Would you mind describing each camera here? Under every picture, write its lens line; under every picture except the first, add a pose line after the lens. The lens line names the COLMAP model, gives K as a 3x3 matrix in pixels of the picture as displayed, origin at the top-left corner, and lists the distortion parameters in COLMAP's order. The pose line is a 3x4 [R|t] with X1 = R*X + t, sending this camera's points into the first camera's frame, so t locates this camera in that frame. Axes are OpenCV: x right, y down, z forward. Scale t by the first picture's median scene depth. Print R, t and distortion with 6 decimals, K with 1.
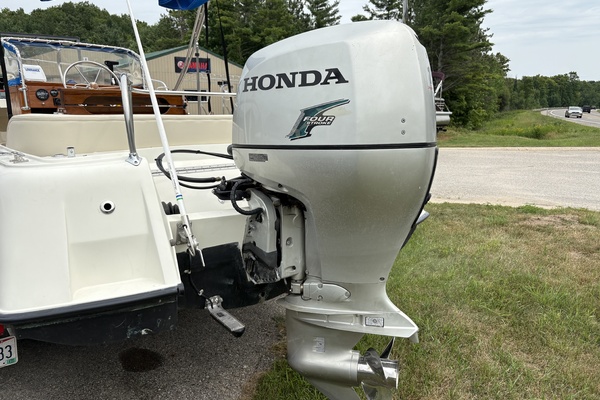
lens RADIAL K [[460.1, 0, 300.0], [0, 460.1, 200.0], [0, 0, 1]] dist [0.044870, -0.054718]
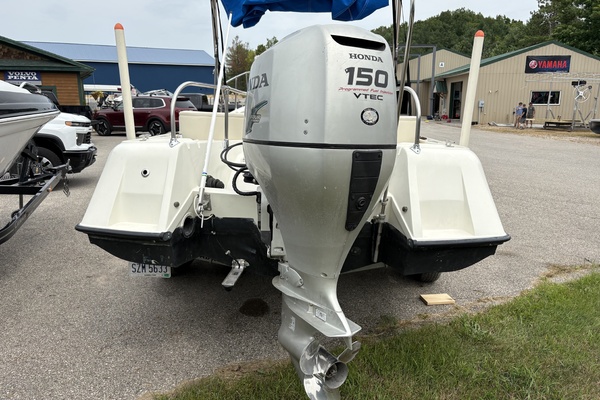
lens RADIAL K [[460.1, 0, 300.0], [0, 460.1, 200.0], [0, 0, 1]] dist [0.044870, -0.054718]
pose [[0.737133, 0.142118, -0.660634, 0.750598], [-0.145473, 0.988086, 0.050242, -0.035780], [0.659903, 0.059070, 0.749025, 0.171865]]
